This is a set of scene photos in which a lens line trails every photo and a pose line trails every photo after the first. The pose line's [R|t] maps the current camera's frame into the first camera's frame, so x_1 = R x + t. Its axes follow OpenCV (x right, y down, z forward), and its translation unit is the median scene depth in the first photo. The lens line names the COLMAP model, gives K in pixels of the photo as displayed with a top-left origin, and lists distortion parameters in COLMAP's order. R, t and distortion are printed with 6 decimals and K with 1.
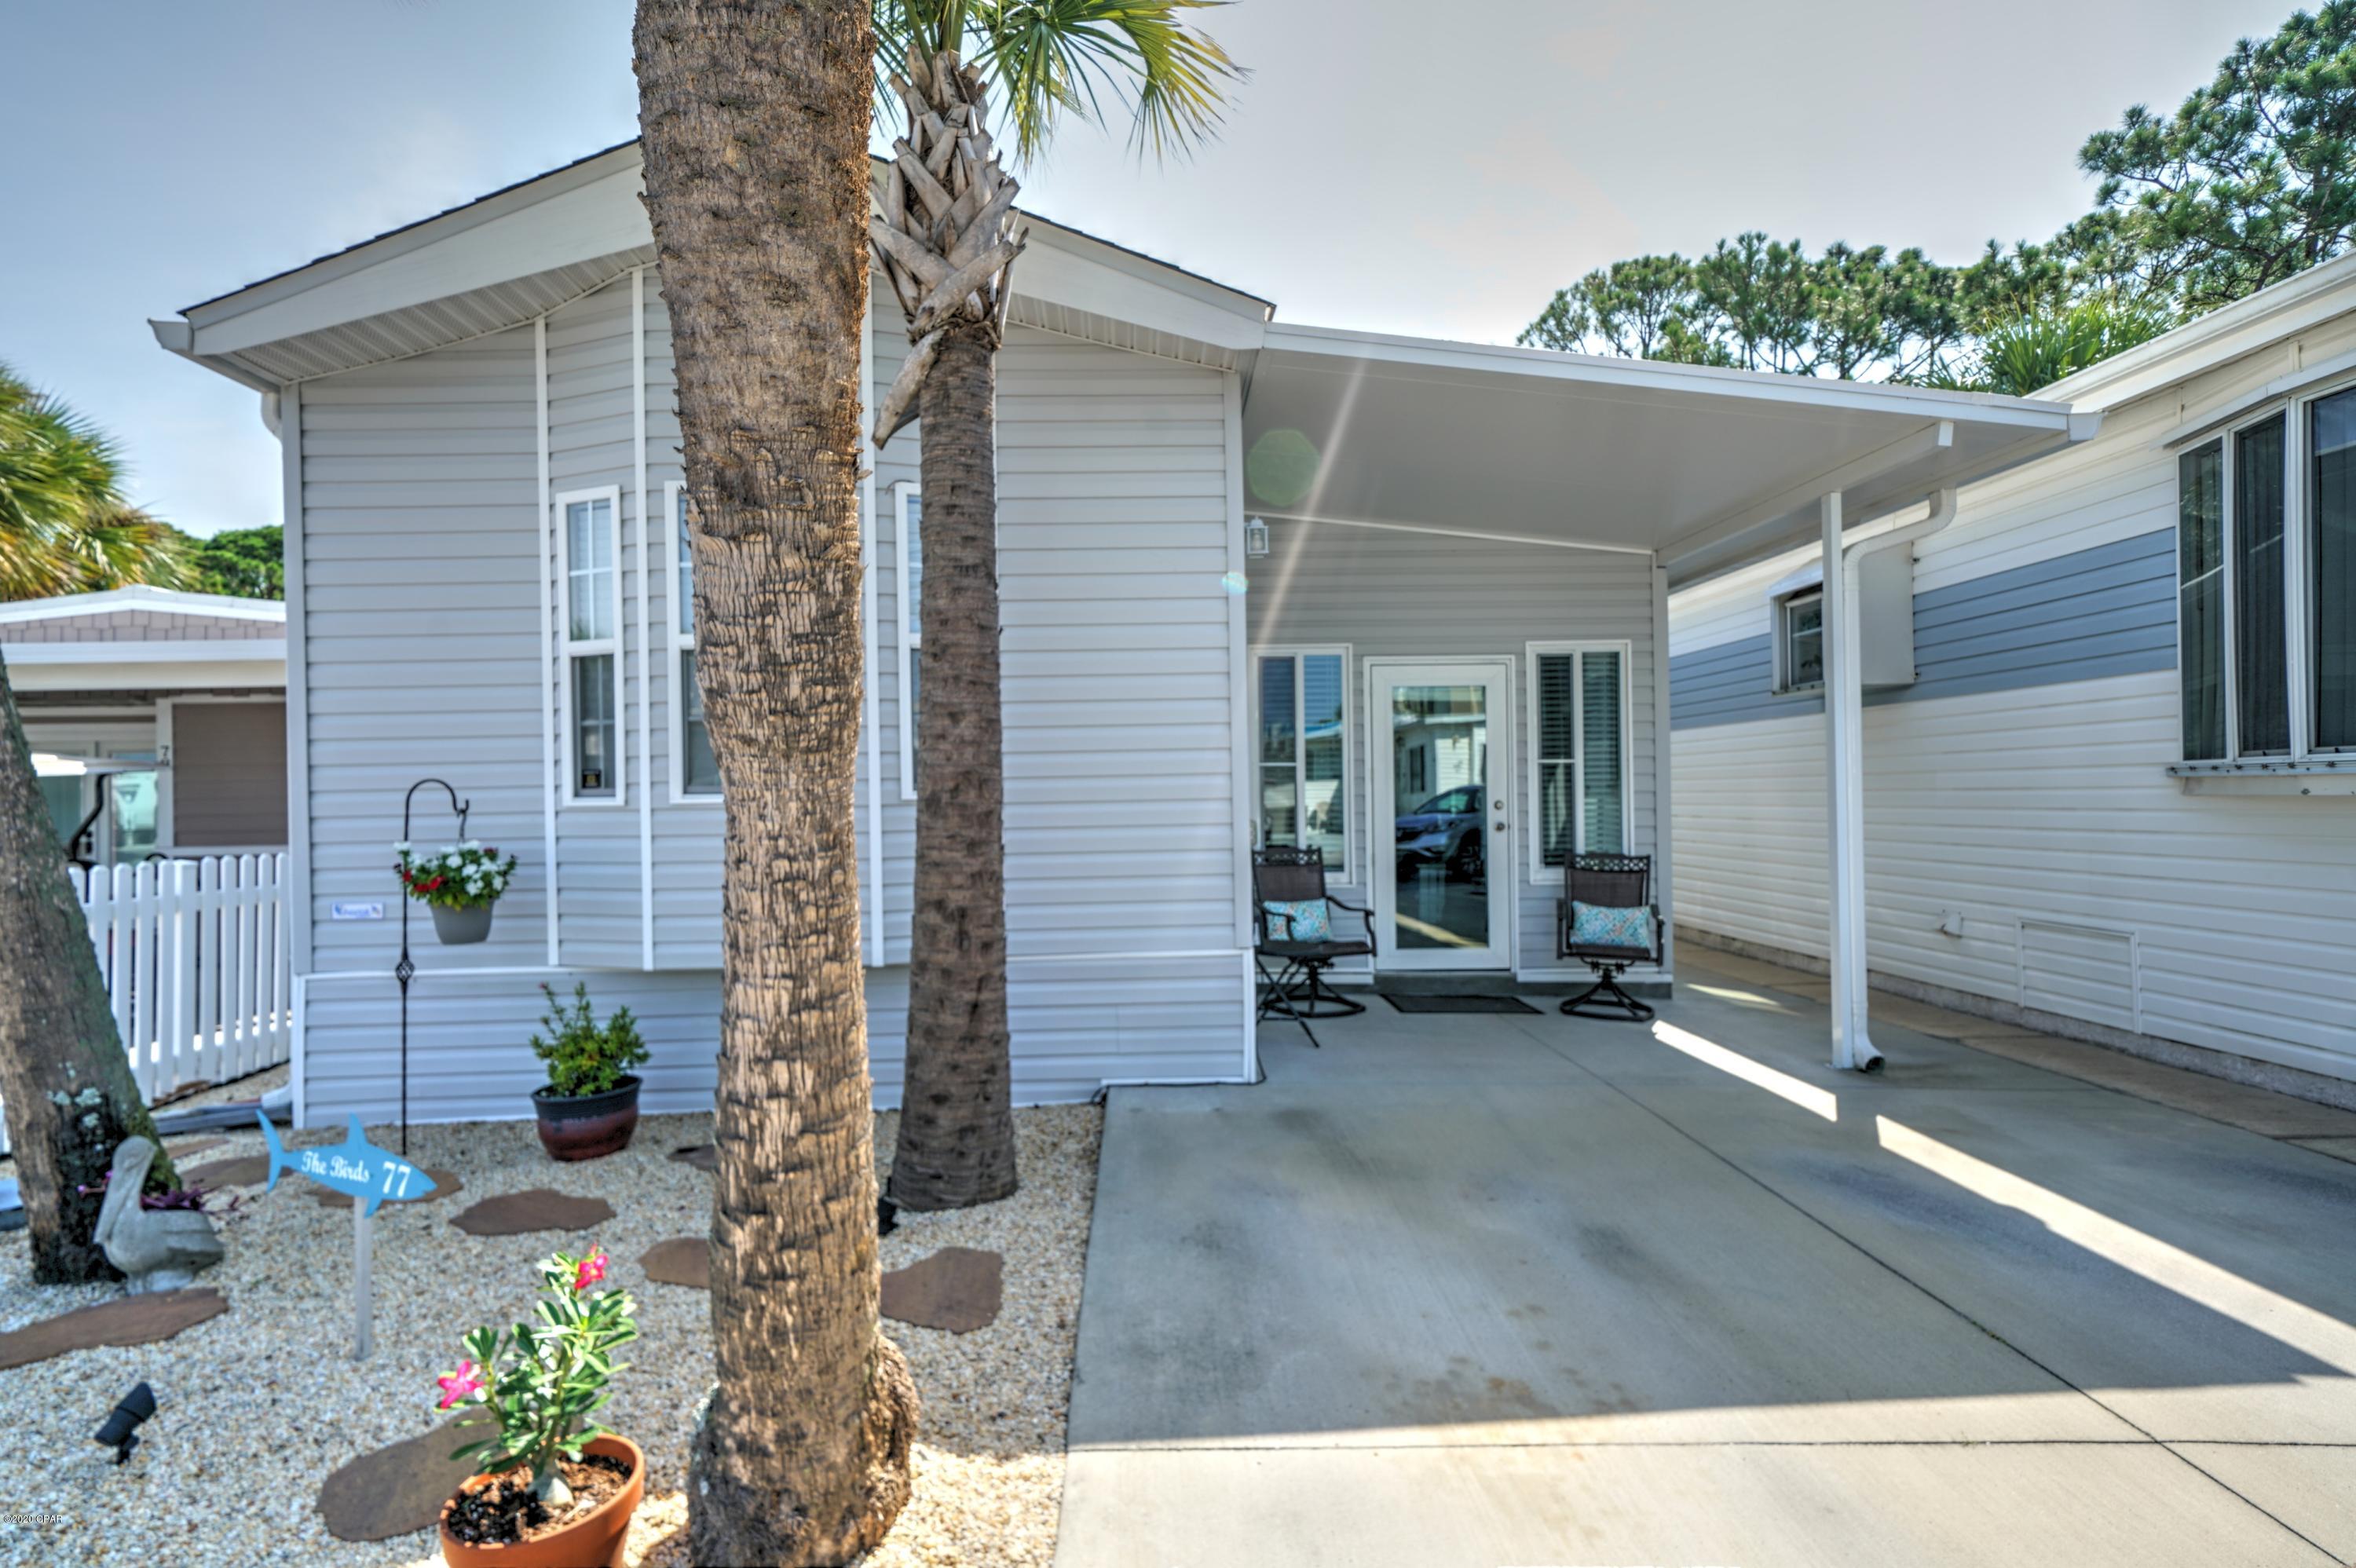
lens RADIAL K [[1126.3, 0, 1178.0], [0, 1126.3, 784.0], [0, 0, 1]] dist [0.002739, 0.014630]
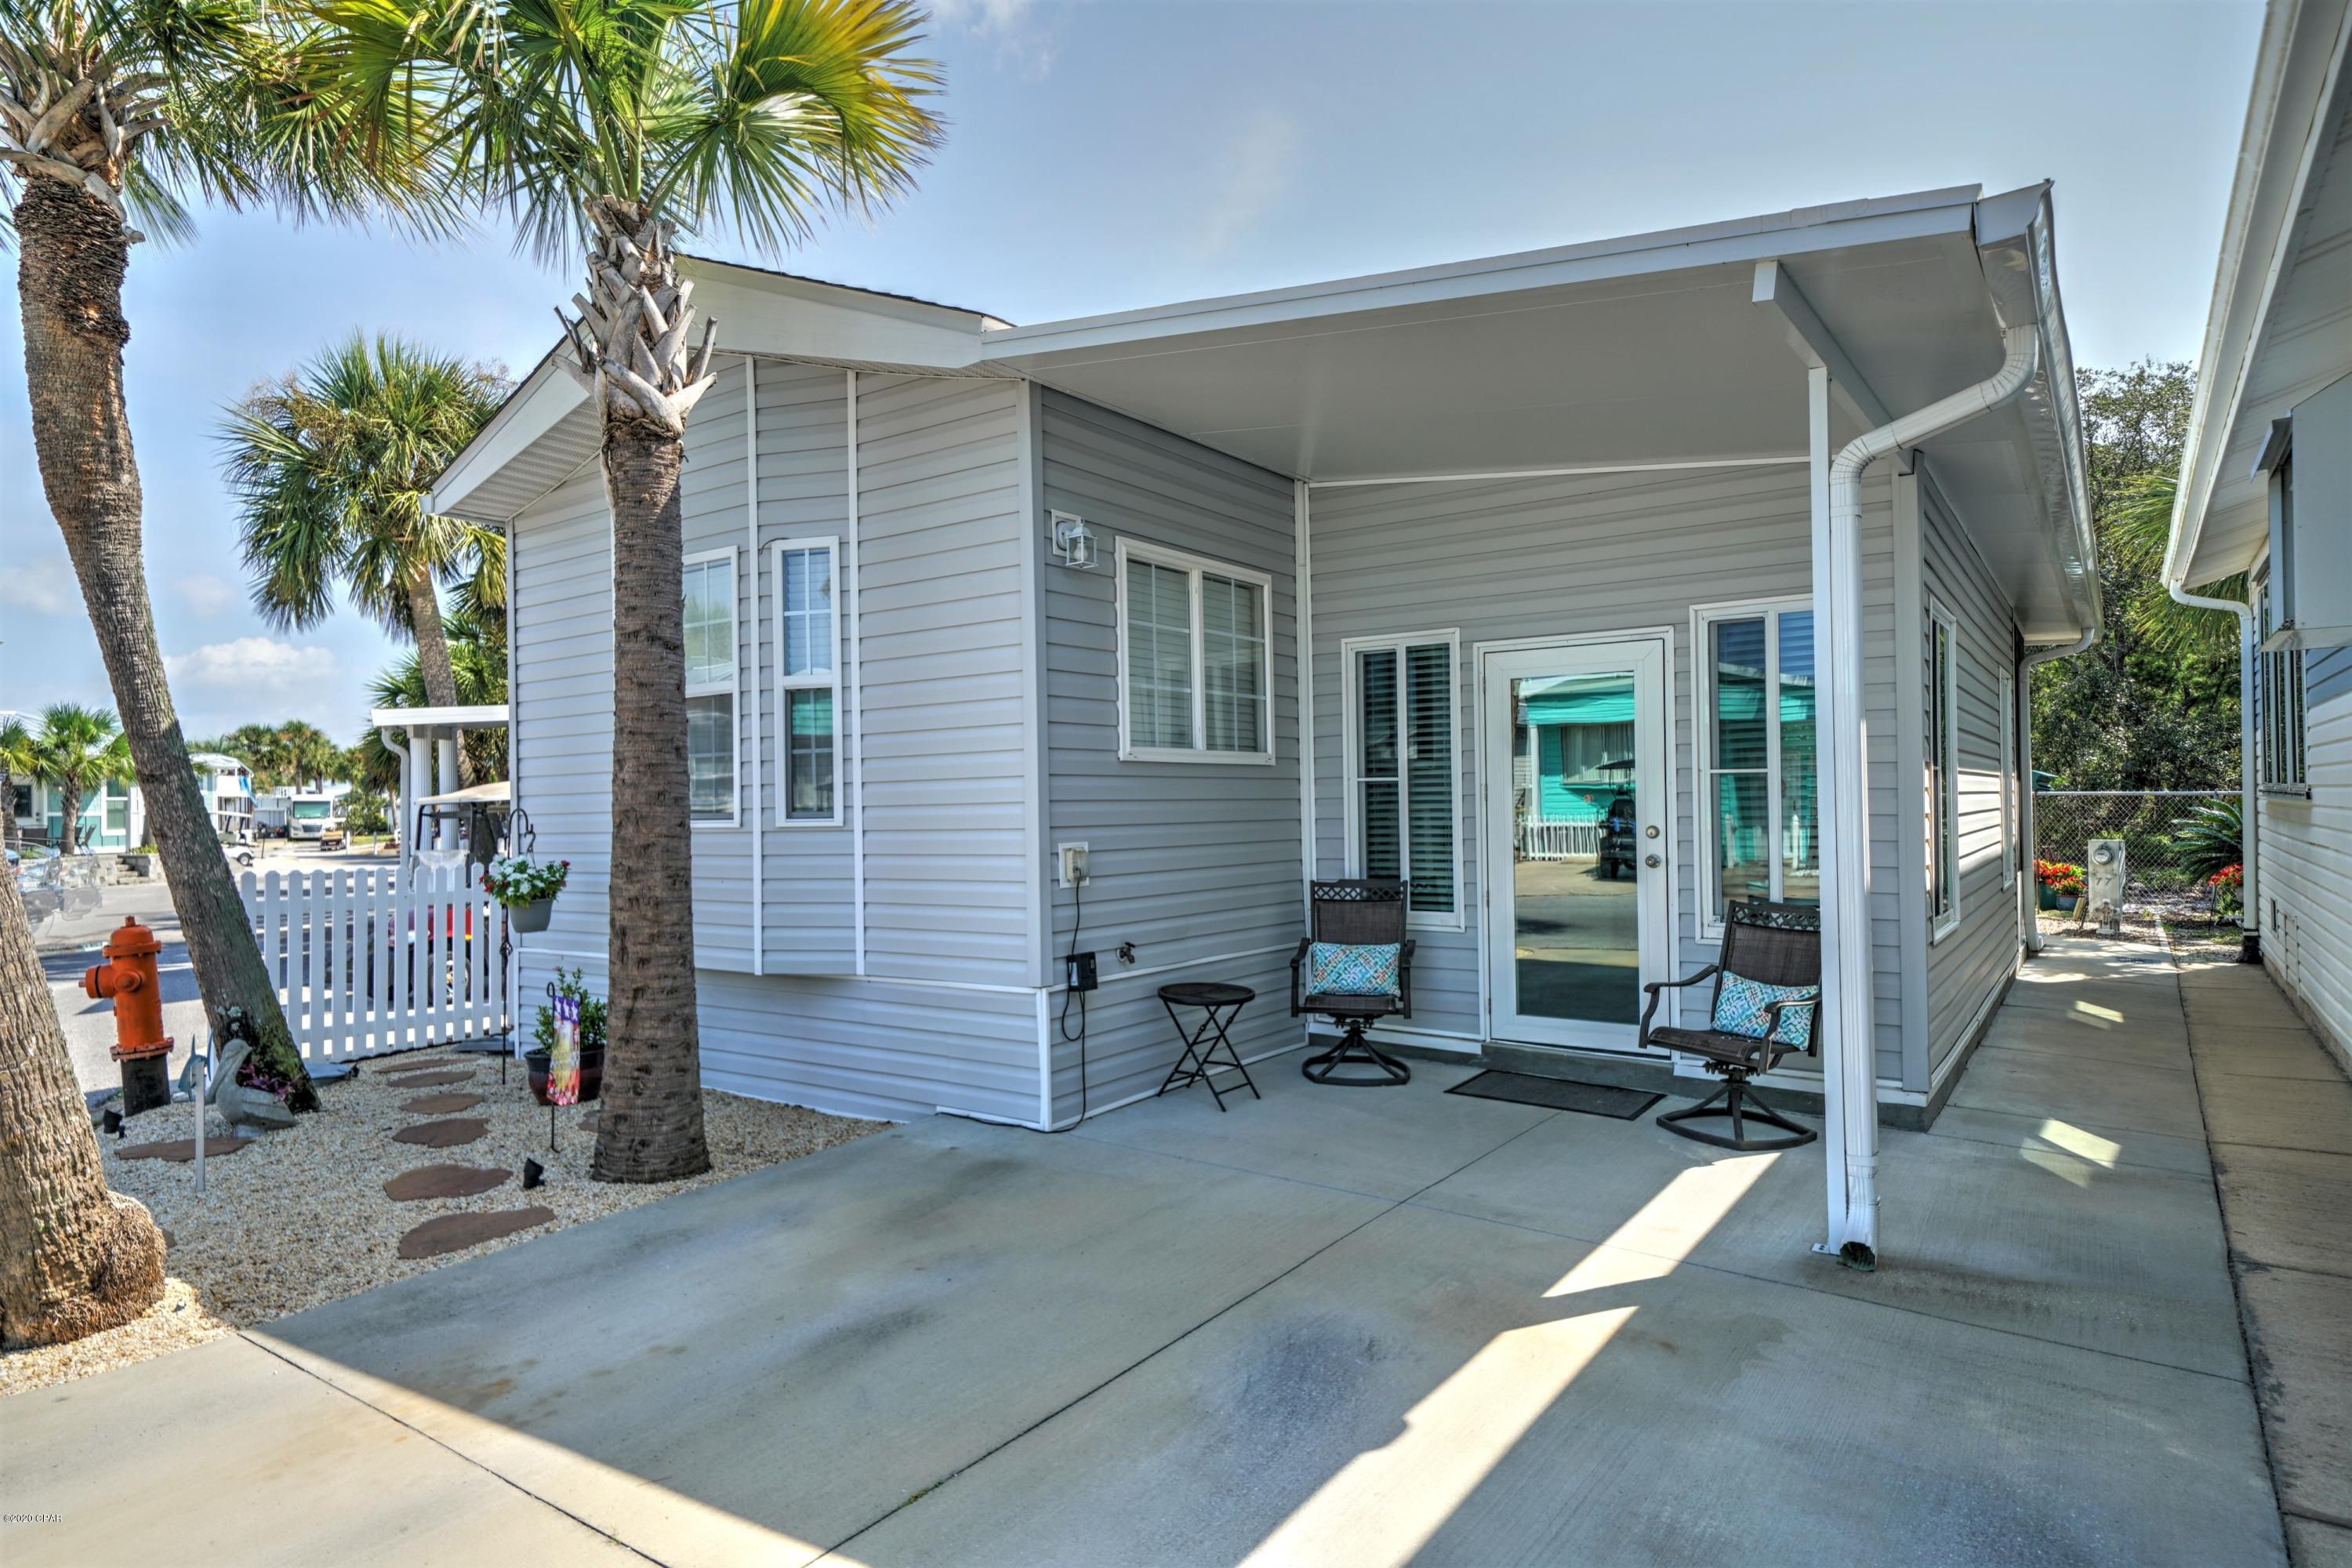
lens RADIAL K [[1326.0, 0, 1176.0], [0, 1326.0, 784.0], [0, 0, 1]] dist [0.023452, 0.000233]
pose [[0.803333, -0.006111, -0.595499, 1.076765], [0.010062, 0.999944, 0.003312, -0.036241], [0.595445, -0.008653, 0.803349, 0.231477]]
